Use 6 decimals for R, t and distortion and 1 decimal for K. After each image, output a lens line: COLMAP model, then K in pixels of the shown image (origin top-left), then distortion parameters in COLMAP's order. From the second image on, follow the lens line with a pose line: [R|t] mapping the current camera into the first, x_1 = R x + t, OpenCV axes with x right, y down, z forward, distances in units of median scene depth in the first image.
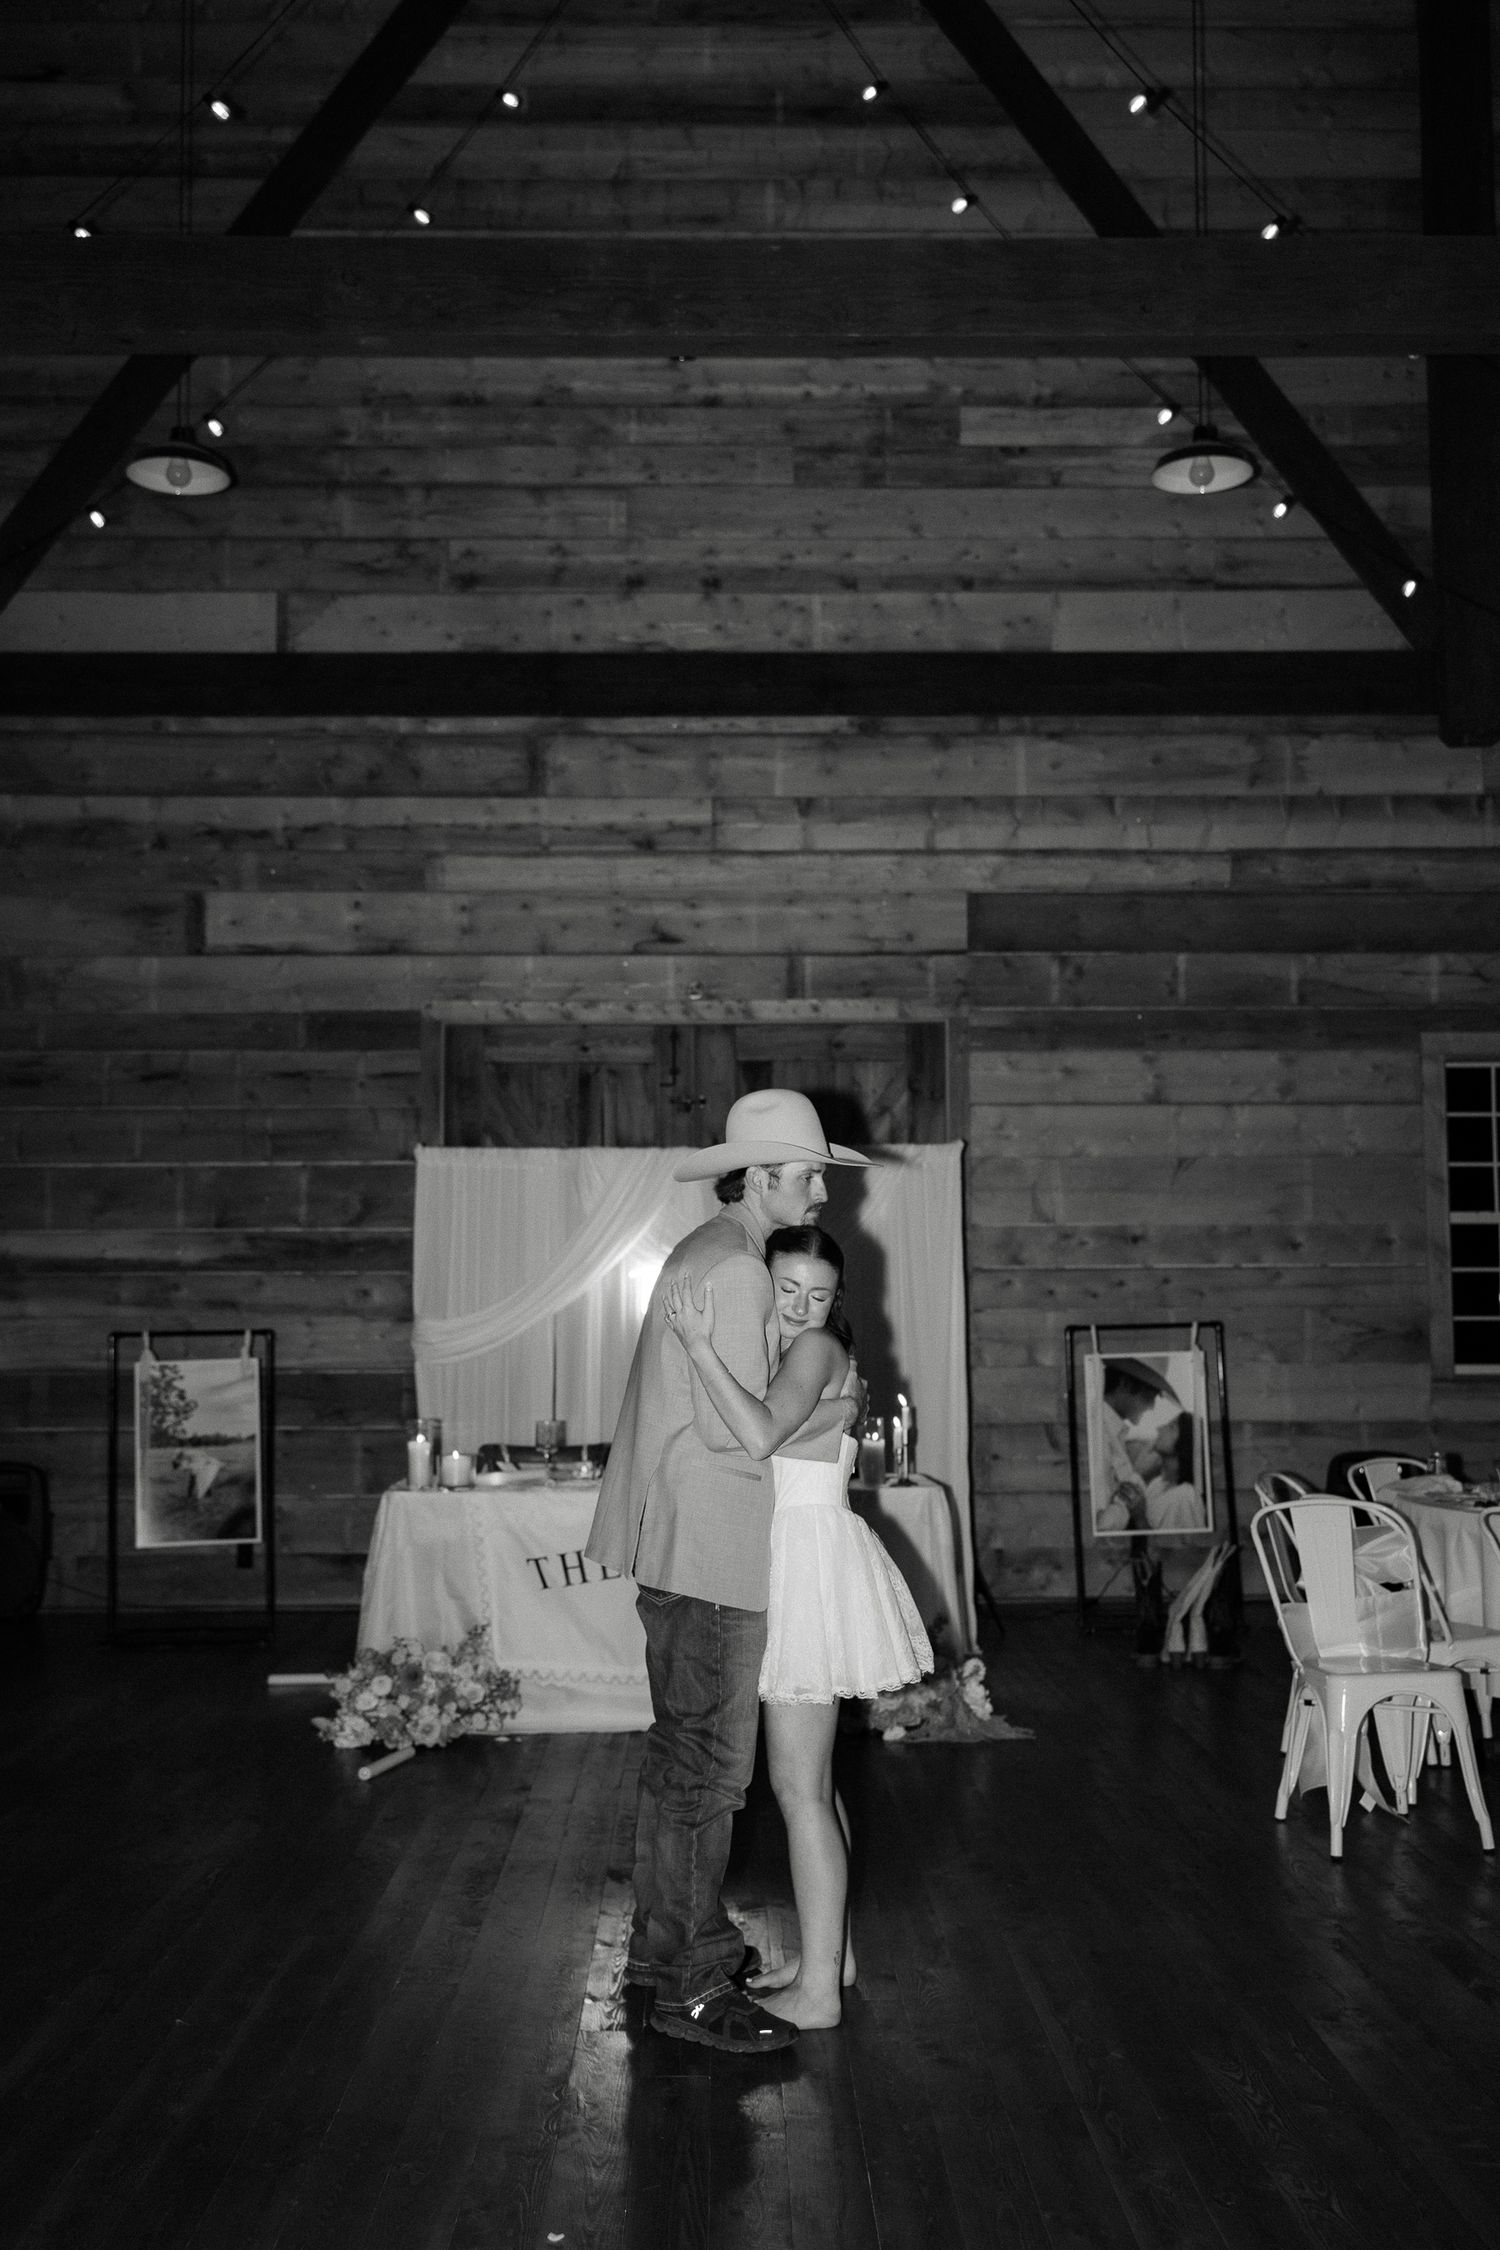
lens RADIAL K [[2496.9, 0, 750.0], [0, 2496.9, 1125.0], [0, 0, 1]] dist [0.008816, 0.006943]
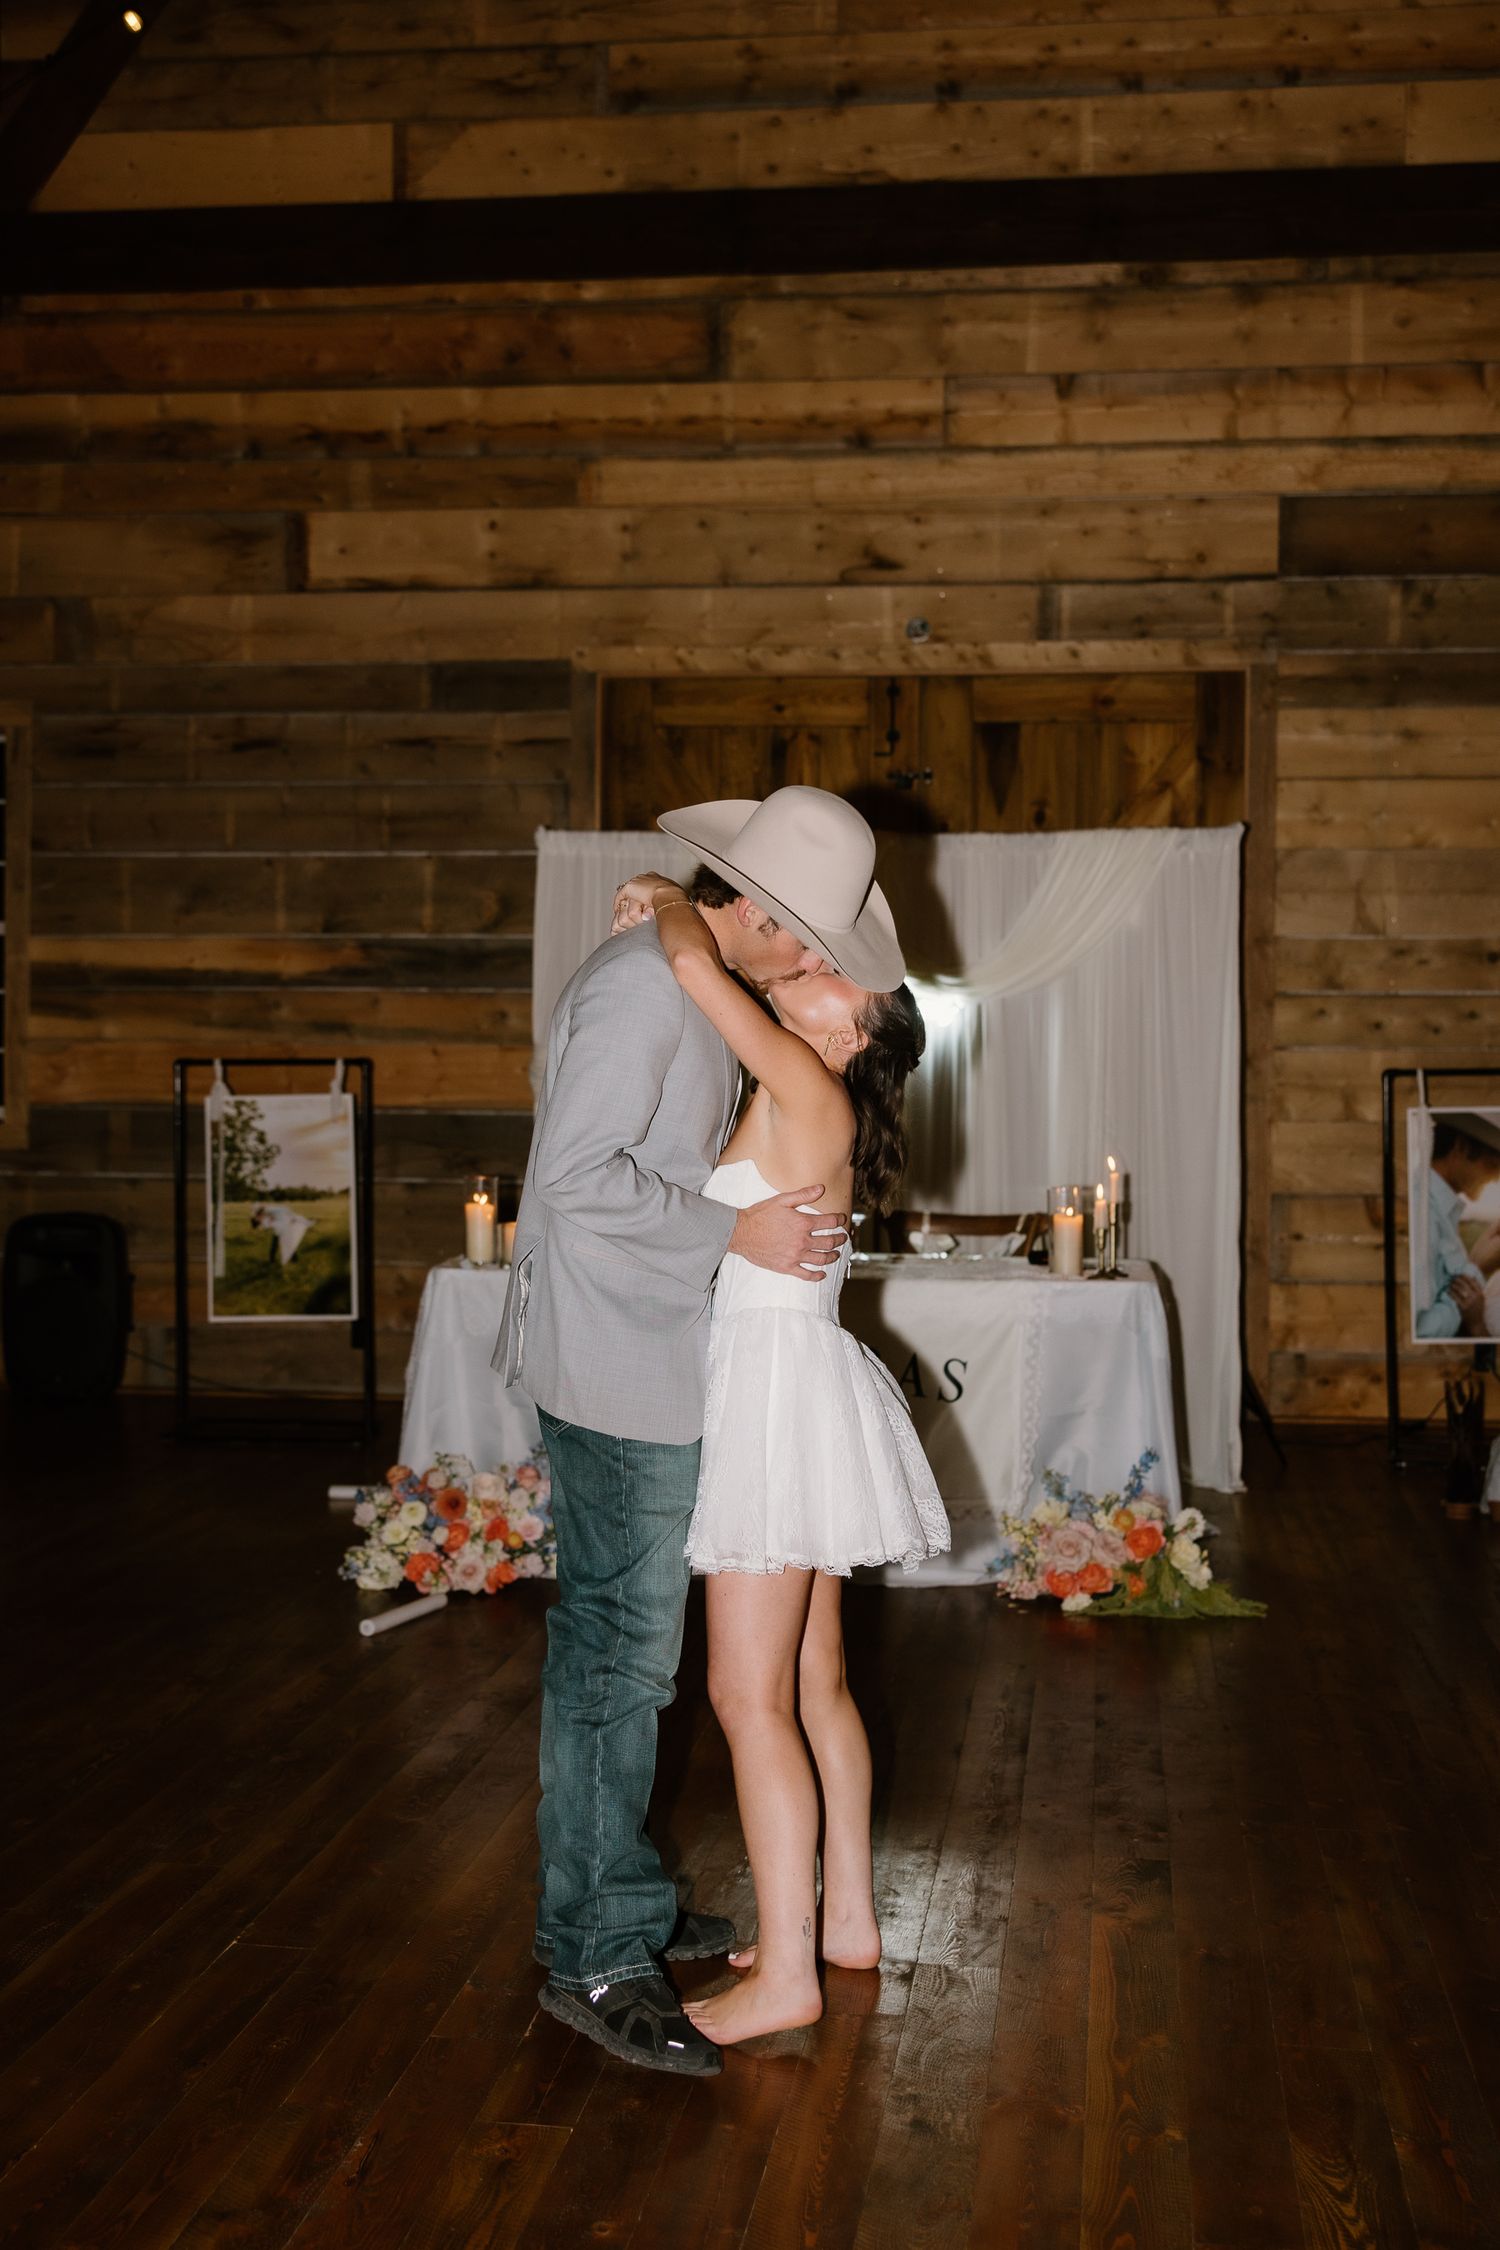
lens RADIAL K [[2819.7, 0, 750.0], [0, 2819.7, 1125.0], [0, 0, 1]] dist [0.001375, 0.026117]
pose [[0.986682, 0.018615, -0.161594, 0.071075], [-0.001683, 0.994546, 0.104289, 0.007478], [0.162654, -0.102628, 0.981331, 0.116731]]
